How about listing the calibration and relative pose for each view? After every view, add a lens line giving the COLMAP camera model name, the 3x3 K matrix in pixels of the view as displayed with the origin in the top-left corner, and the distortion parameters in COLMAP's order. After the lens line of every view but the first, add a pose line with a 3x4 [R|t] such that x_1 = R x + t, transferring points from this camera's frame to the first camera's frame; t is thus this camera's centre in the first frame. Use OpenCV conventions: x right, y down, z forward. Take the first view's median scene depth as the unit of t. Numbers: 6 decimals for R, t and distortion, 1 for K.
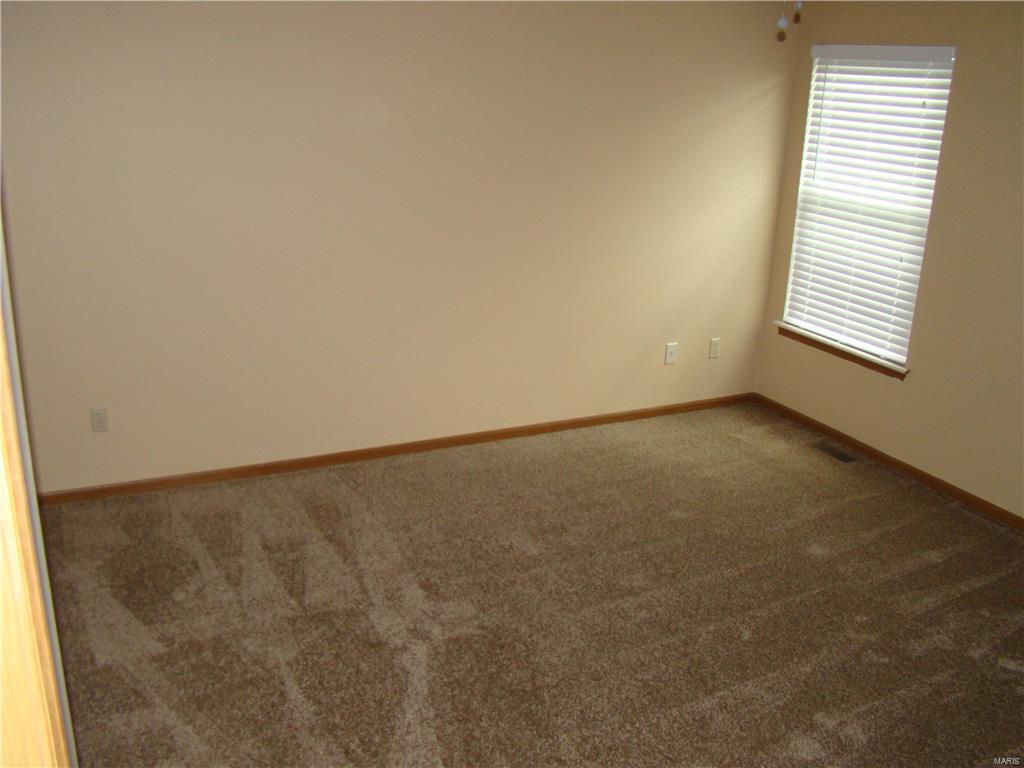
lens RADIAL K [[943.8, 0, 510.9], [0, 943.8, 382.3], [0, 0, 1]] dist [-0.124517, 0.000000]
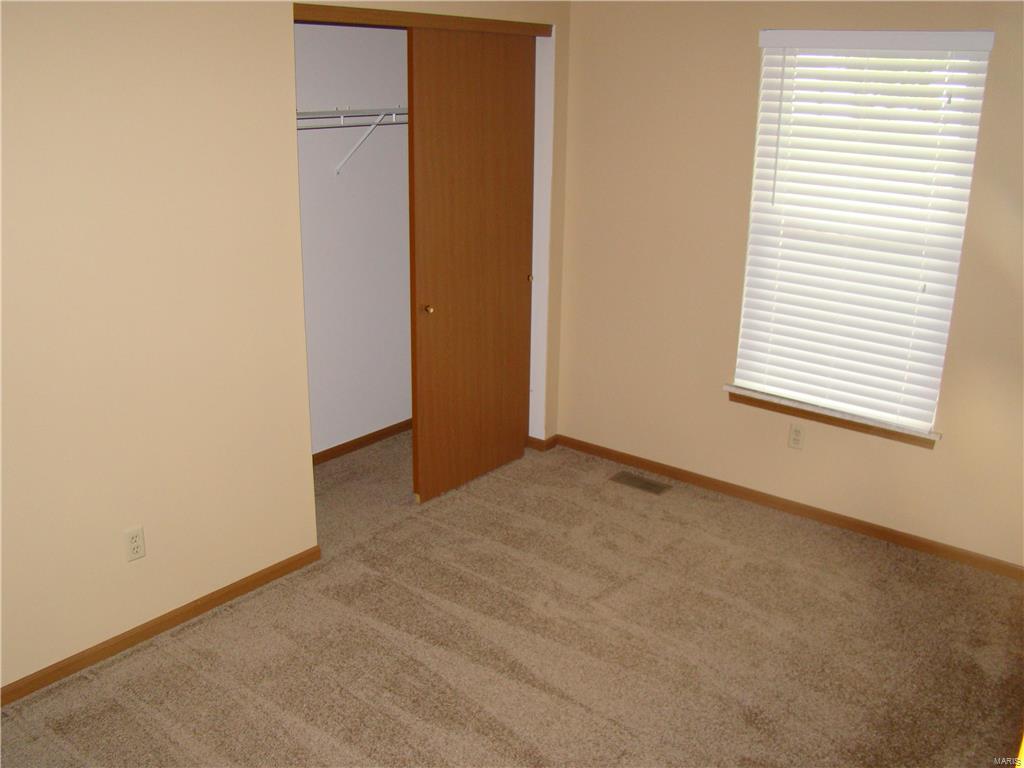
lens RADIAL K [[943.8, 0, 512.9], [0, 943.8, 385.4], [0, 0, 1]] dist [-0.124517, 0.000000]
pose [[0.917472, -0.144464, 0.370642, -0.194203], [0.142393, 0.989256, 0.033106, -0.133991], [-0.371442, 0.022403, 0.928186, 0.384865]]
